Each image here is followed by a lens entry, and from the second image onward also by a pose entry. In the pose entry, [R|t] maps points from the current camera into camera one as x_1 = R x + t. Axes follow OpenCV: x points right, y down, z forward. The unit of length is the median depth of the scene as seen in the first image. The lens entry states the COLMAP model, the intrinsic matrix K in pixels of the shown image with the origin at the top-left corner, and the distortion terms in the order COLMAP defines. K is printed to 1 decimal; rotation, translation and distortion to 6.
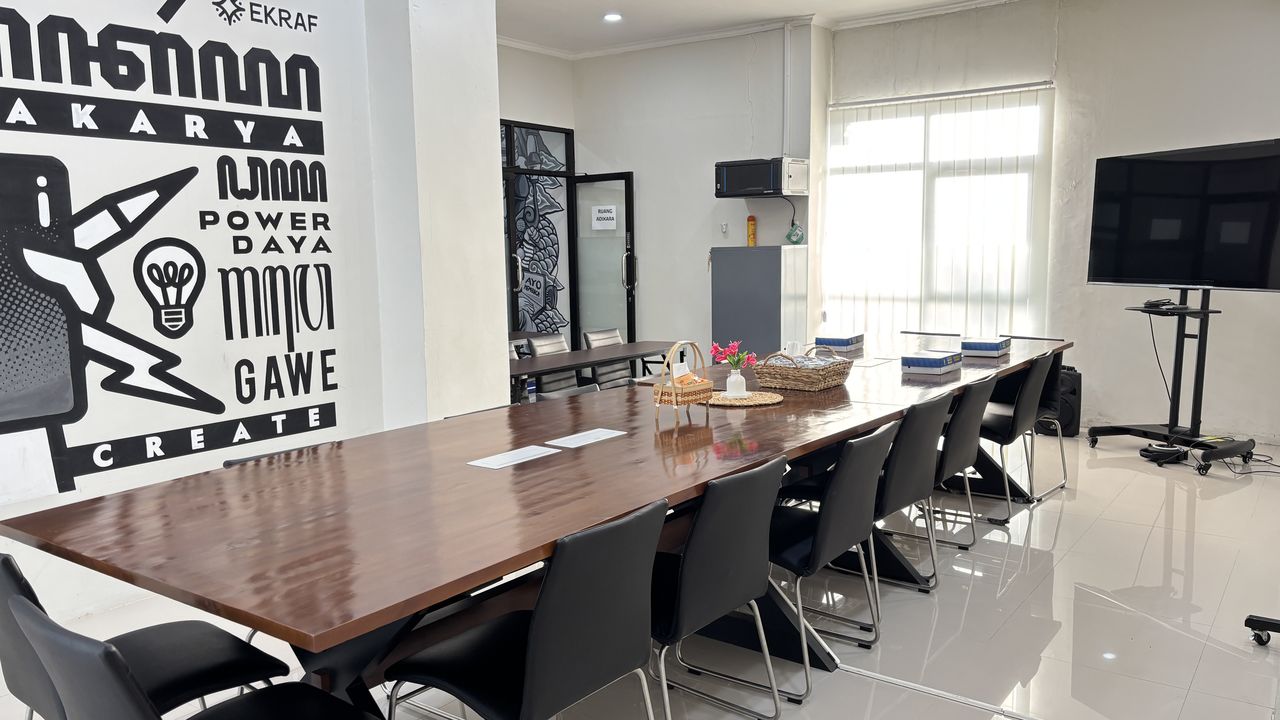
lens RADIAL K [[986.5, 0, 642.2], [0, 986.5, 360.2], [0, 0, 1]] dist [0.052128, -0.010919]
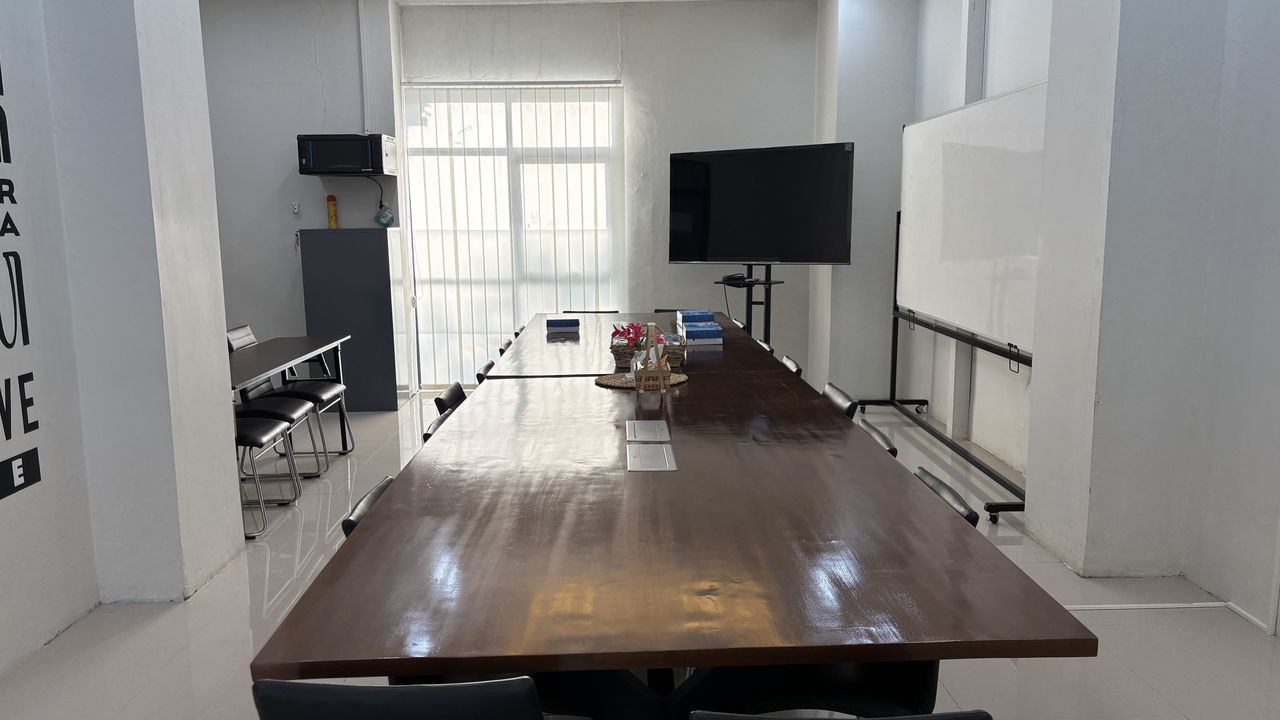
lens RADIAL K [[986.5, 0, 643.0], [0, 986.5, 364.4], [0, 0, 1]] dist [0.052128, -0.010919]
pose [[0.788240, -0.085349, 0.609421, -0.270530], [0.074239, 0.996291, 0.043507, -0.010690], [-0.610873, 0.010949, 0.791653, 0.112542]]
